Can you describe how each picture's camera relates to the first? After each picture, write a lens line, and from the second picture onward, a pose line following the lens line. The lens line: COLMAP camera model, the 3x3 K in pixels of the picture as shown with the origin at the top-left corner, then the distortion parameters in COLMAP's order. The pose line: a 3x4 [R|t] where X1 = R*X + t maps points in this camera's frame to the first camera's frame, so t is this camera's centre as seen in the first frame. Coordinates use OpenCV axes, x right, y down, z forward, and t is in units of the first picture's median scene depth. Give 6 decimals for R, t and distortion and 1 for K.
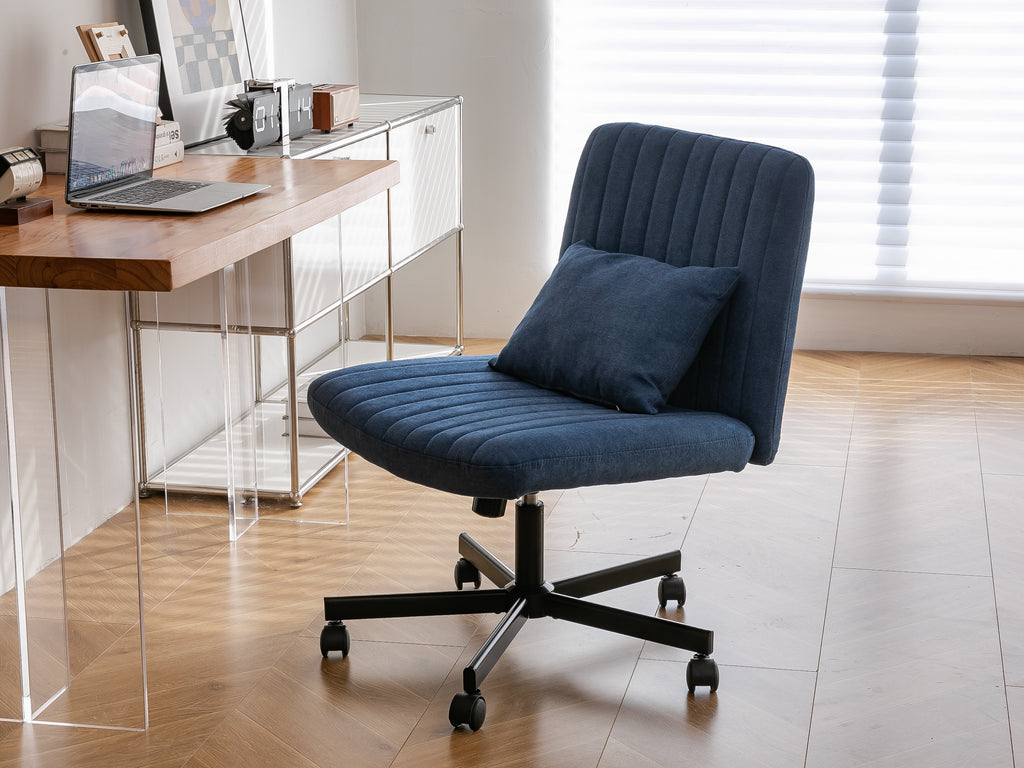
lens RADIAL K [[1891.3, 0, 540.1], [0, 1891.3, 386.7], [0, 0, 1]] dist [0.035972, 0.053300]
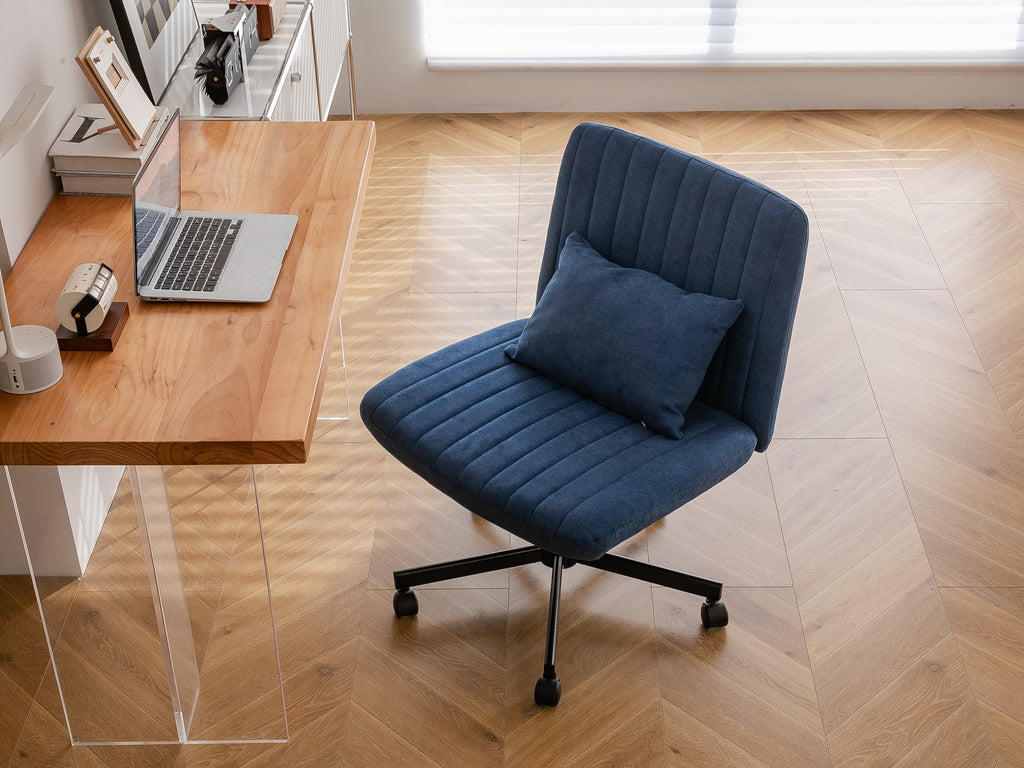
lens RADIAL K [[1510.3, 0, 546.8], [0, 1510.3, 421.6], [0, 0, 1]] dist [0.002772, 0.114175]
pose [[0.980311, -0.112718, 0.162129, -0.165188], [0.046204, 0.929211, 0.366649, -0.327580], [-0.191980, -0.351939, 0.916124, 0.143016]]
